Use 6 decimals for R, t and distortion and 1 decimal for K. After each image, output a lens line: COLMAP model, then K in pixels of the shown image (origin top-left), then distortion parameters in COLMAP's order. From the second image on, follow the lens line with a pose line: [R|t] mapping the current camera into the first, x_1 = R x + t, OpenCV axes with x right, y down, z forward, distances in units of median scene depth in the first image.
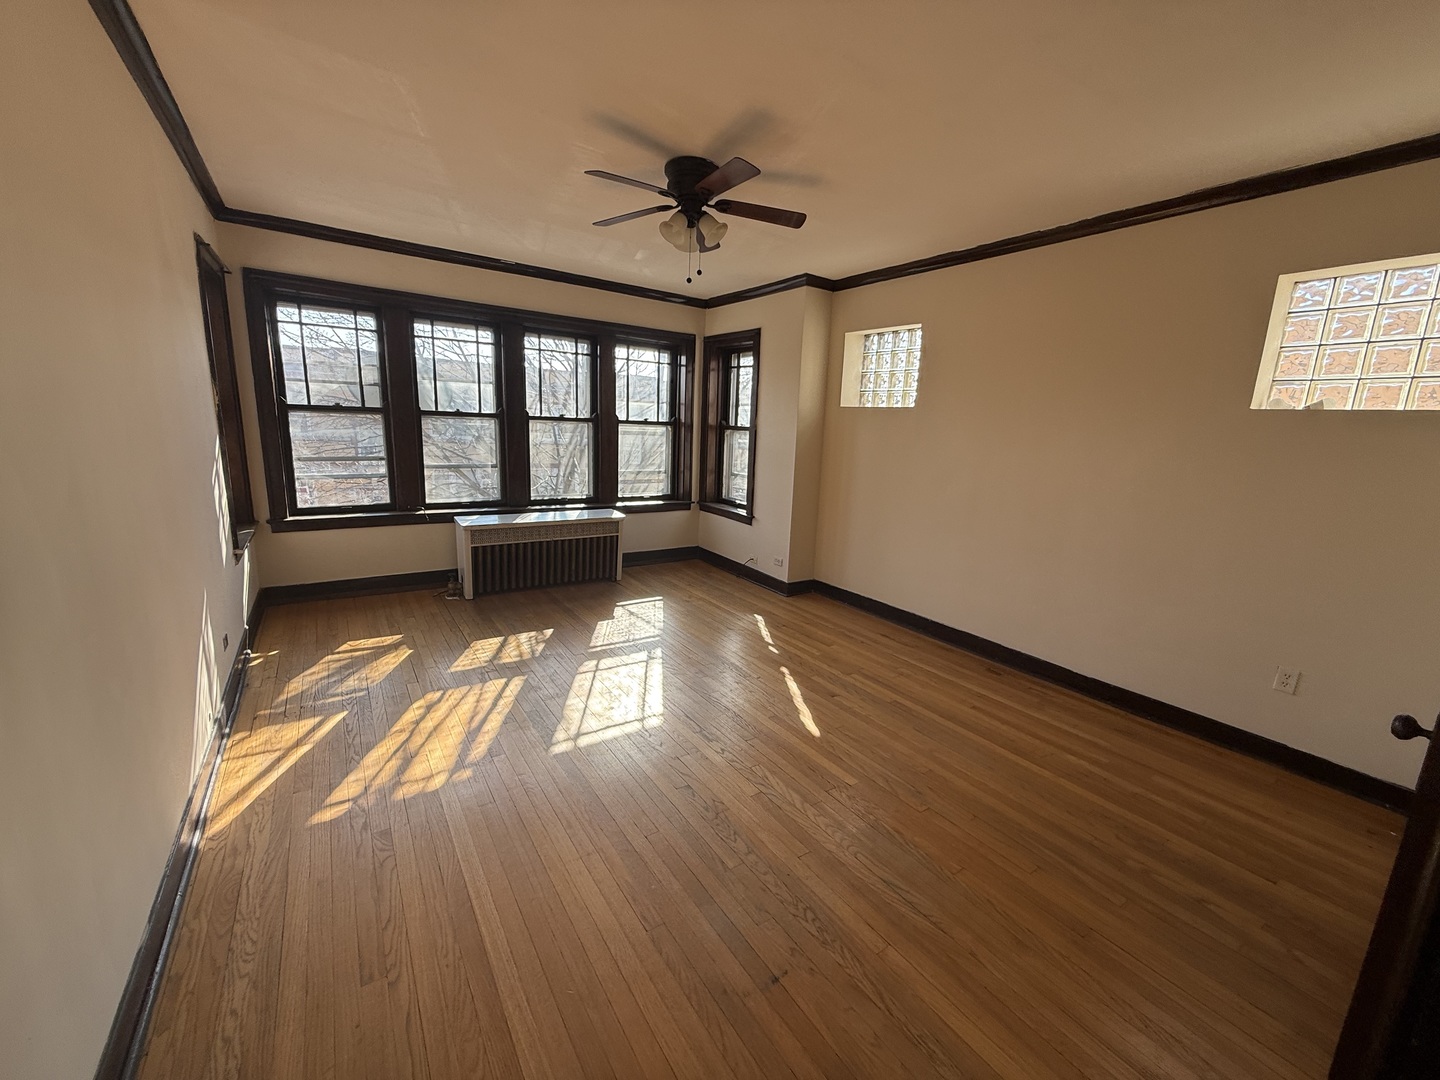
lens RADIAL K [[573.6, 0, 717.0], [0, 573.6, 536.8], [0, 0, 1]] dist [-0.001039, 0.000045]
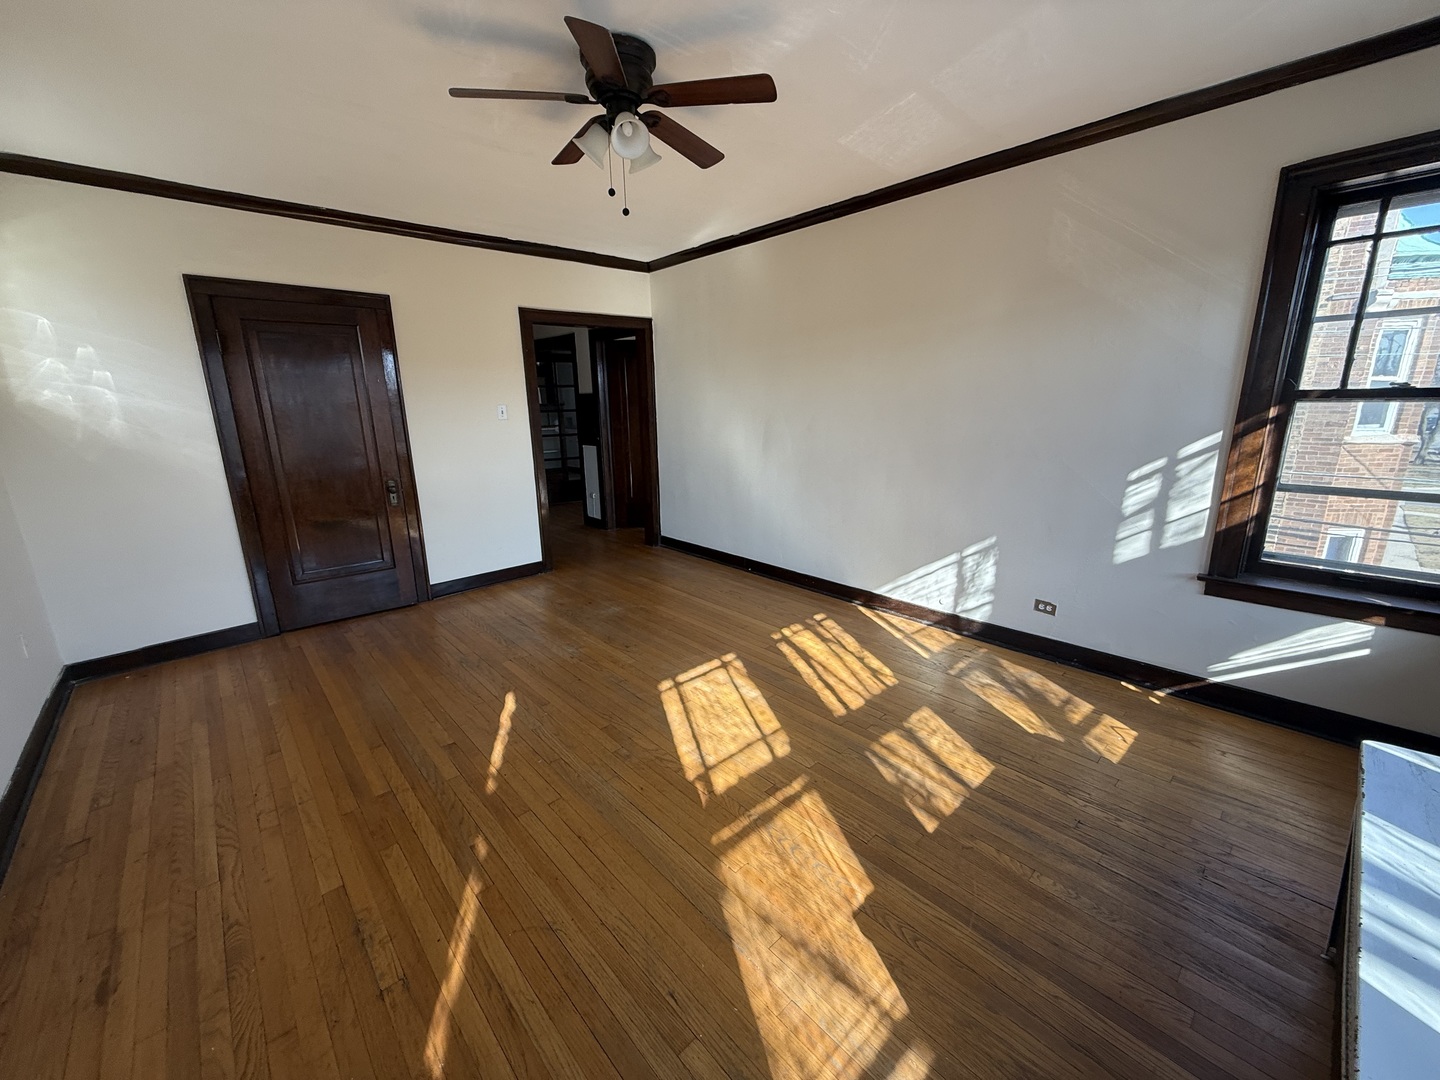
lens RADIAL K [[573.6, 0, 717.0], [0, 573.6, 536.8], [0, 0, 1]] dist [-0.001039, 0.000045]
pose [[-0.988690, 0.007025, -0.149806, -0.042040], [-0.055924, 0.909582, 0.411743, -0.334625], [0.139153, 0.415464, -0.898903, 1.672724]]
